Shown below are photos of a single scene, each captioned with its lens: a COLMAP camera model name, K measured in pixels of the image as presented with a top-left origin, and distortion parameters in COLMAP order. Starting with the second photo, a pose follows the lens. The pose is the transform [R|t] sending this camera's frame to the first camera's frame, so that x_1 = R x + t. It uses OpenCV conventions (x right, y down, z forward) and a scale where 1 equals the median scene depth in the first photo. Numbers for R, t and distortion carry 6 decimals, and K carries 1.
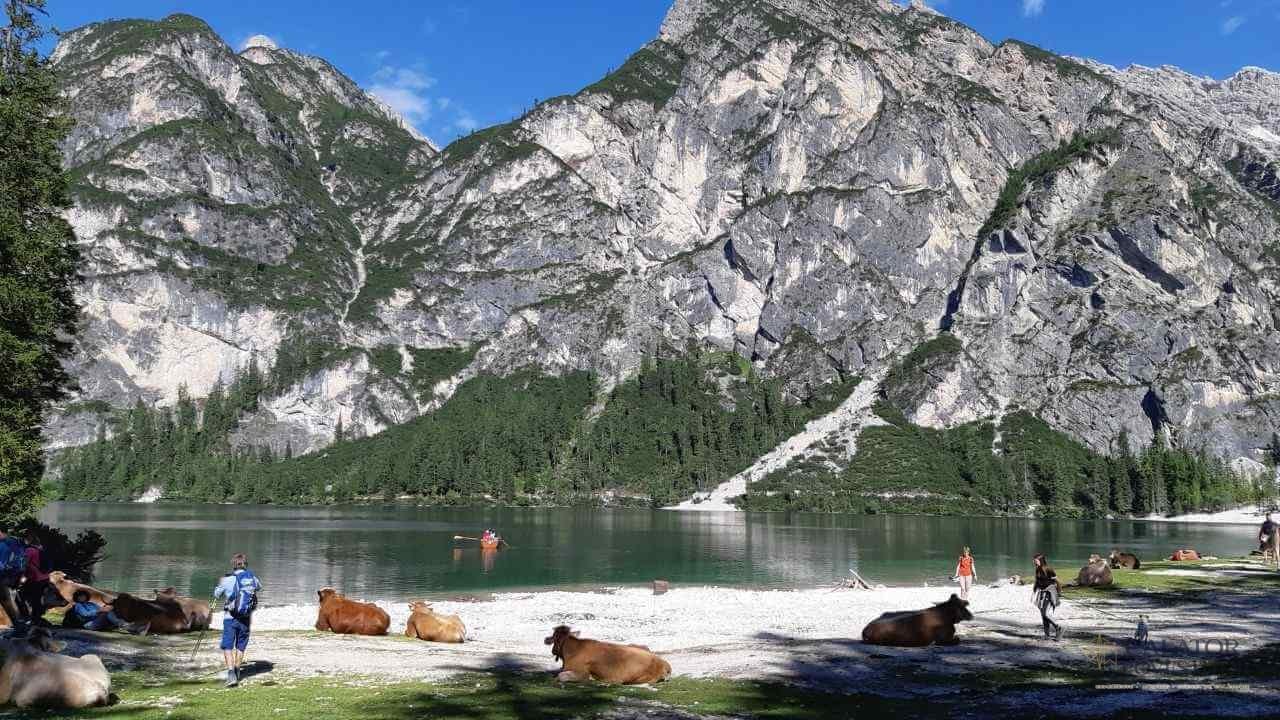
lens RADIAL K [[977.1, 0, 640.0], [0, 977.1, 360.0], [0, 0, 1]] dist [0.076038, -0.149288]
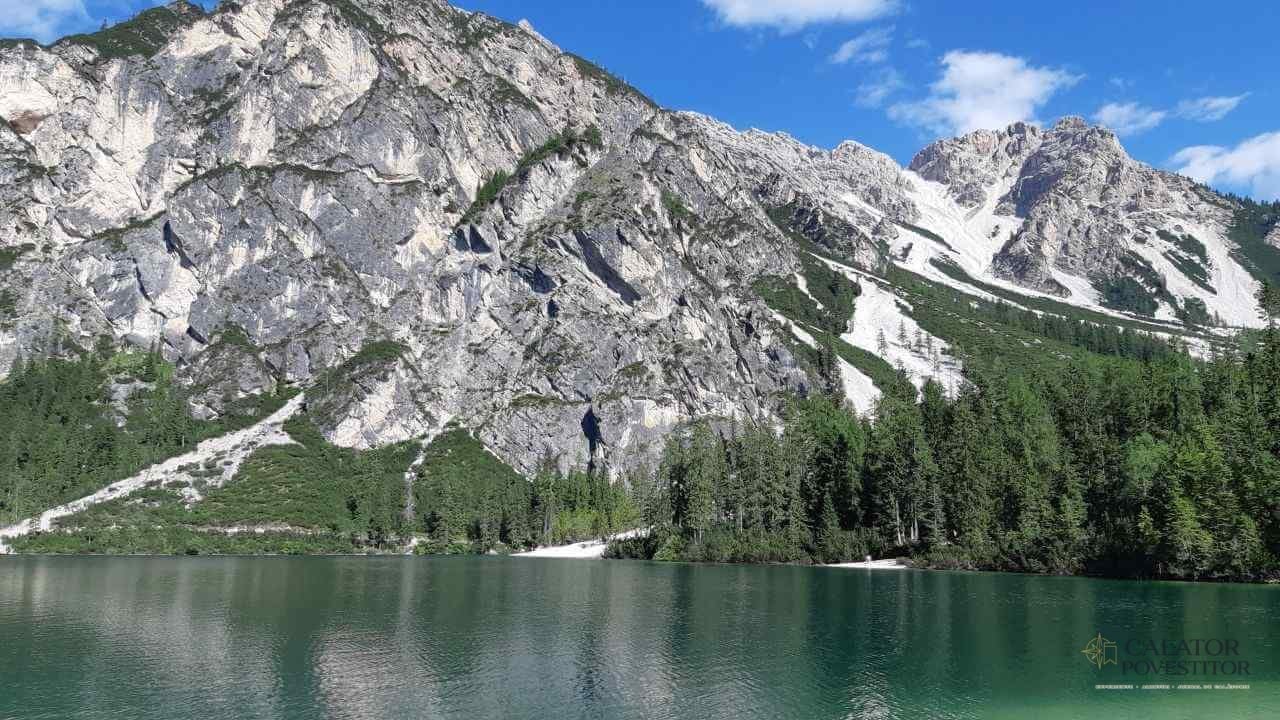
lens RADIAL K [[977.1, 0, 640.0], [0, 977.1, 360.0], [0, 0, 1]] dist [0.076038, -0.149288]
pose [[0.948006, 0.044477, 0.315128, 0.220125], [-0.032016, 0.998491, -0.044613, 0.020311], [-0.316637, 0.032204, 0.948000, 0.113863]]
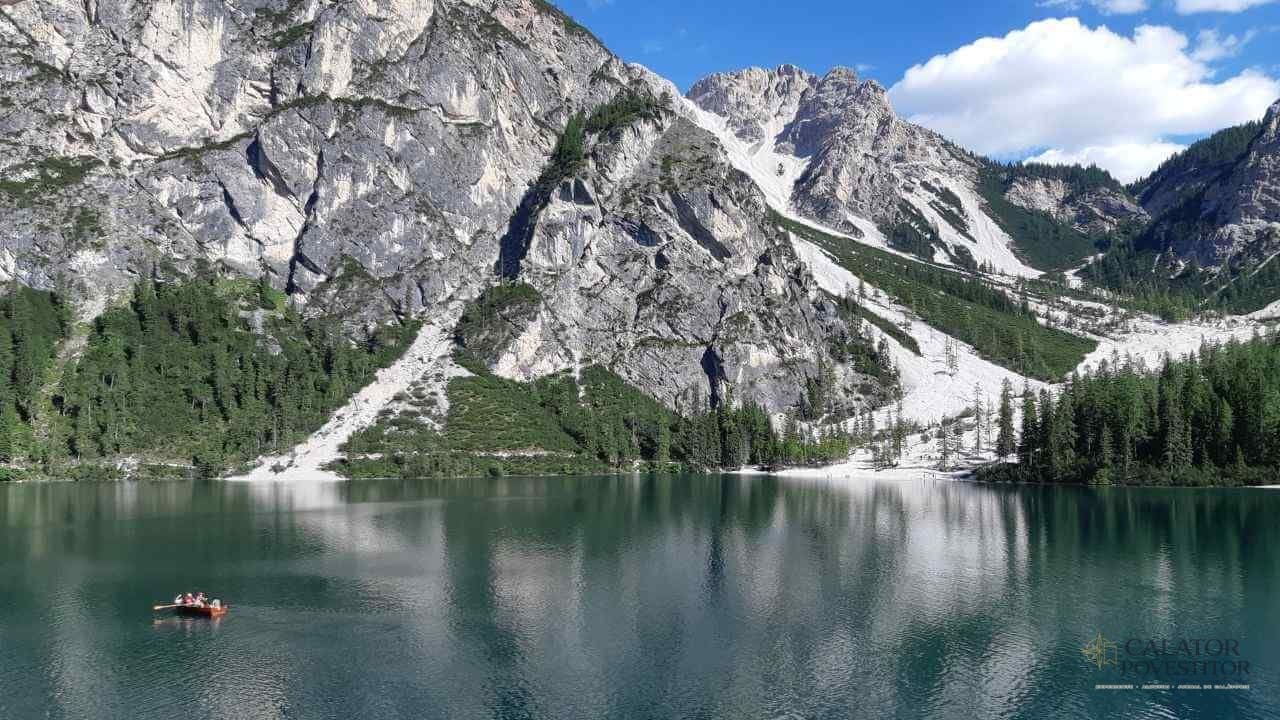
lens RADIAL K [[985.6, 0, 640.0], [0, 985.6, 360.0], [0, 0, 1]] dist [0.066927, -0.123364]
pose [[0.812238, 0.032823, 0.582402, -0.130121], [-0.067442, 0.997004, 0.037867, 0.005098], [-0.579414, -0.070035, 0.812019, 0.139209]]
